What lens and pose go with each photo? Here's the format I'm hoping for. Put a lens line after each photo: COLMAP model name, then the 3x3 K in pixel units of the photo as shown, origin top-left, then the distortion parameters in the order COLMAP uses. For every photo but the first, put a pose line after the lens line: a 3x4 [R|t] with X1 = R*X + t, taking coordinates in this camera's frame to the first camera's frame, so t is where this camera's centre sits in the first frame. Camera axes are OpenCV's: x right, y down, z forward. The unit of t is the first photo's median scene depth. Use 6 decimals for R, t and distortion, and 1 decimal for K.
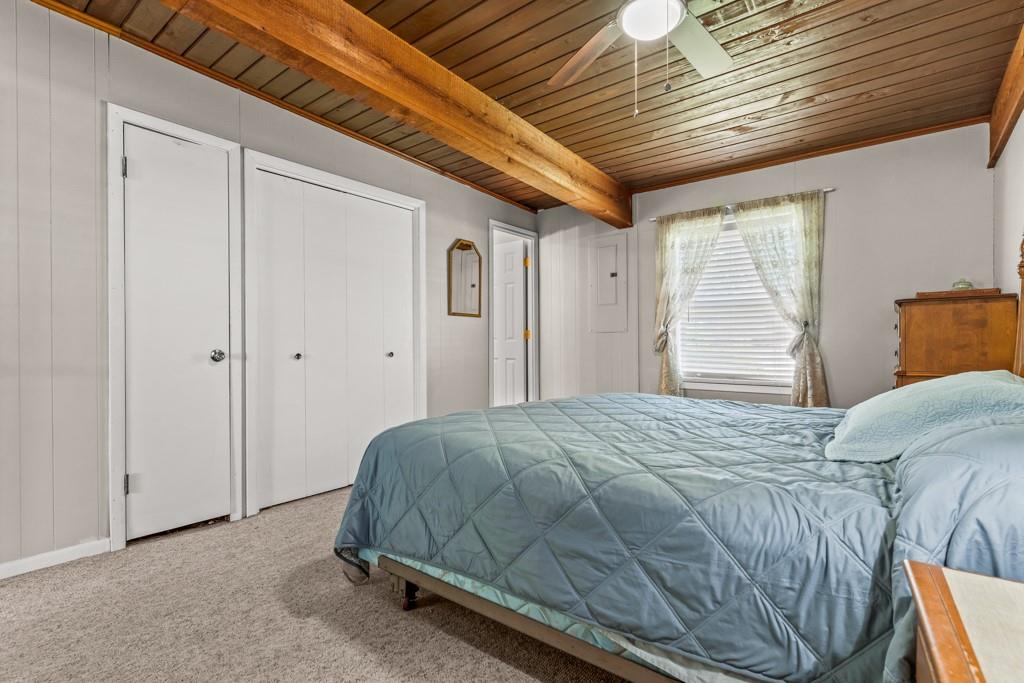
lens RADIAL K [[496.5, 0, 509.1], [0, 496.5, 343.1], [0, 0, 1]] dist [0.001222, 0.000376]
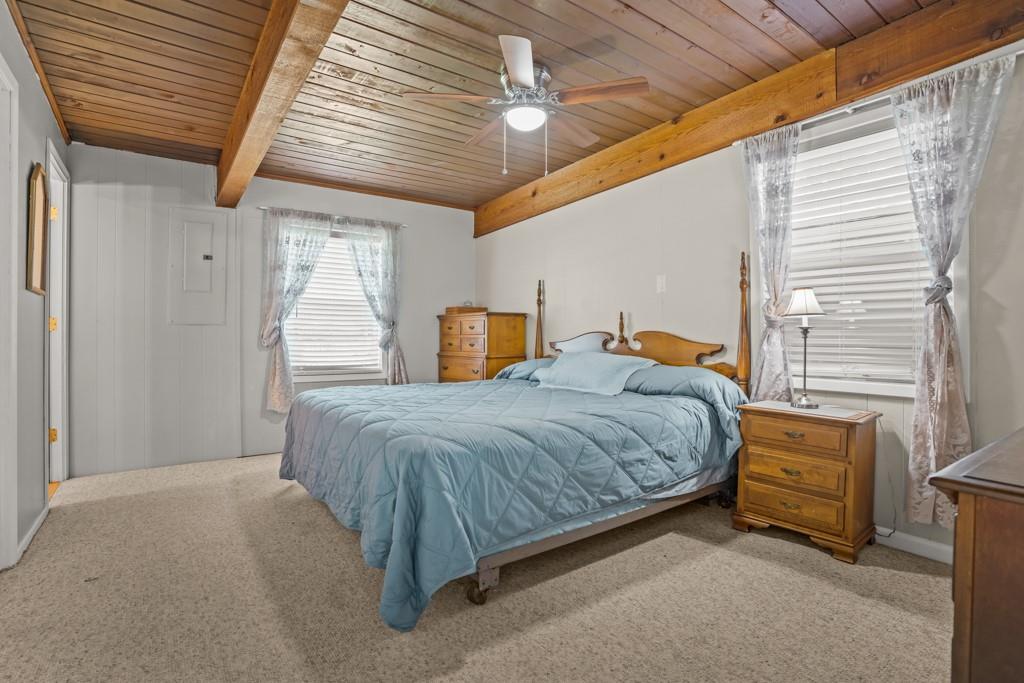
lens RADIAL K [[512.0, 0, 512.6], [0, 512.0, 326.0], [0, 0, 1]] dist [-0.003836, -0.000312]
pose [[0.253196, 0.016121, 0.967281, -0.596590], [-0.001637, 0.999867, -0.016236, -0.009006], [-0.967414, 0.002527, 0.253189, 0.327989]]
